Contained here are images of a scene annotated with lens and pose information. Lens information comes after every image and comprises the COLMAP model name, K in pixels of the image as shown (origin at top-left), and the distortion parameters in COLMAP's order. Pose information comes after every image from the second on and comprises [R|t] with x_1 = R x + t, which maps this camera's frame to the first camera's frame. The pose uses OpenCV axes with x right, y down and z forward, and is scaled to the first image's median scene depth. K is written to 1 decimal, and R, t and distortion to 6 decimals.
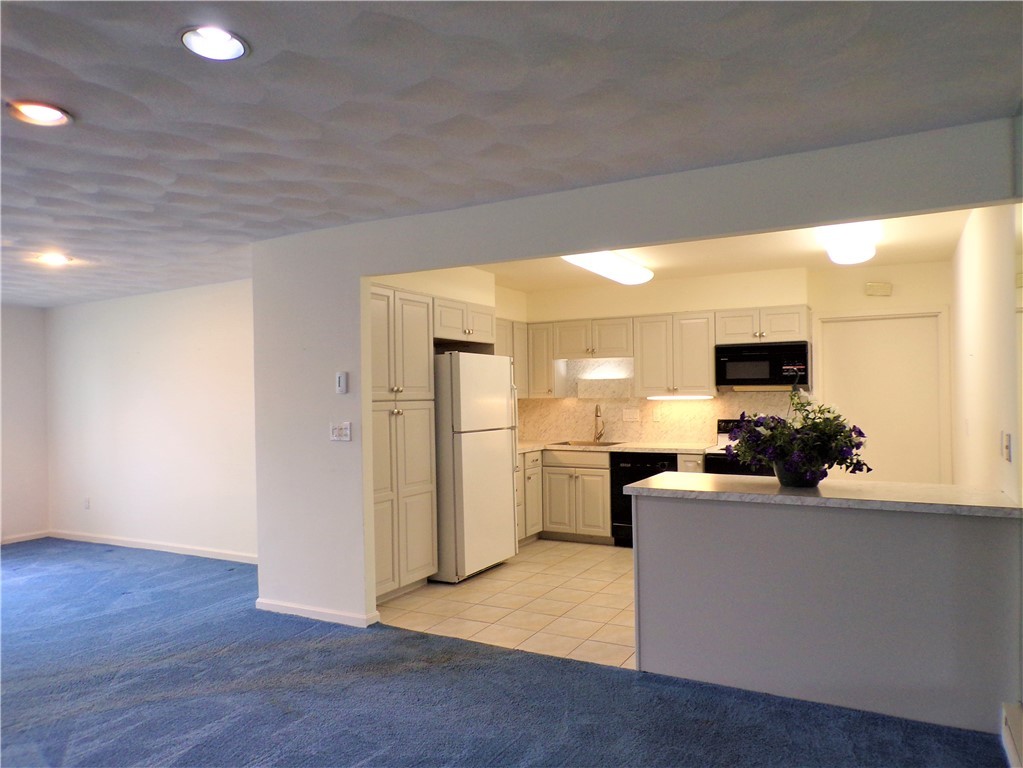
lens RADIAL K [[701.5, 0, 515.5], [0, 701.5, 386.8], [0, 0, 1]] dist [-0.025019, 0.032083]
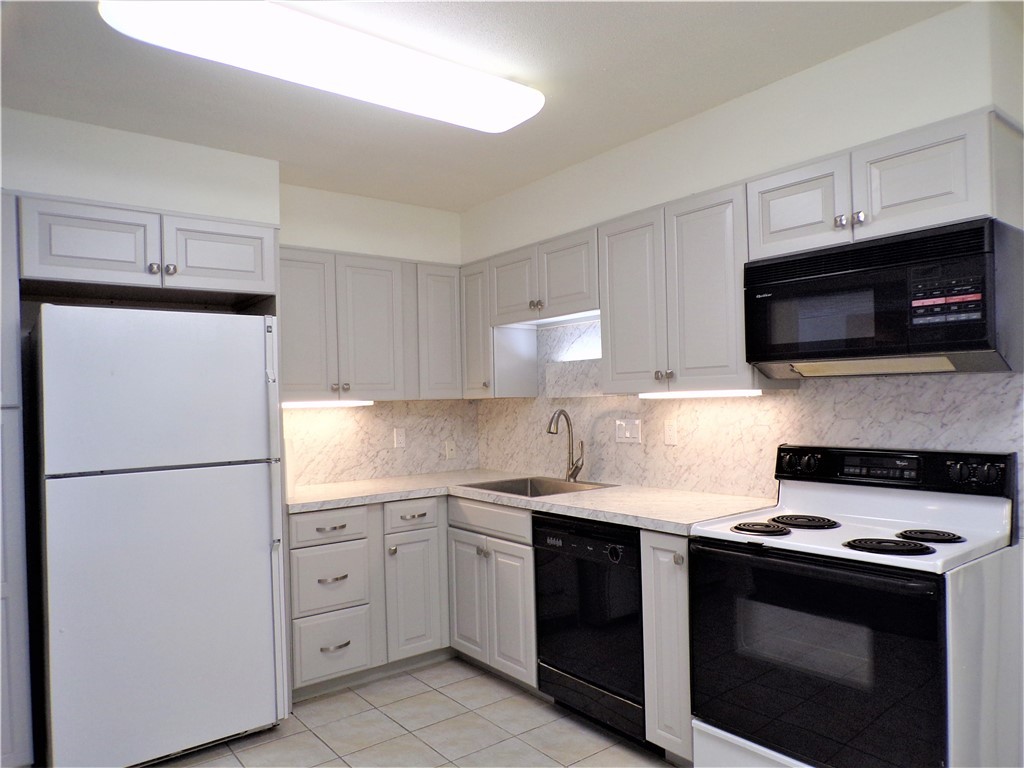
lens RADIAL K [[702.2, 0, 514.4], [0, 702.2, 392.6], [0, 0, 1]] dist [-0.025019, 0.032083]
pose [[0.914754, -0.014435, -0.403754, 0.332220], [0.019194, 0.999786, 0.007741, 0.009525], [0.403556, -0.014831, 0.914835, 0.588816]]
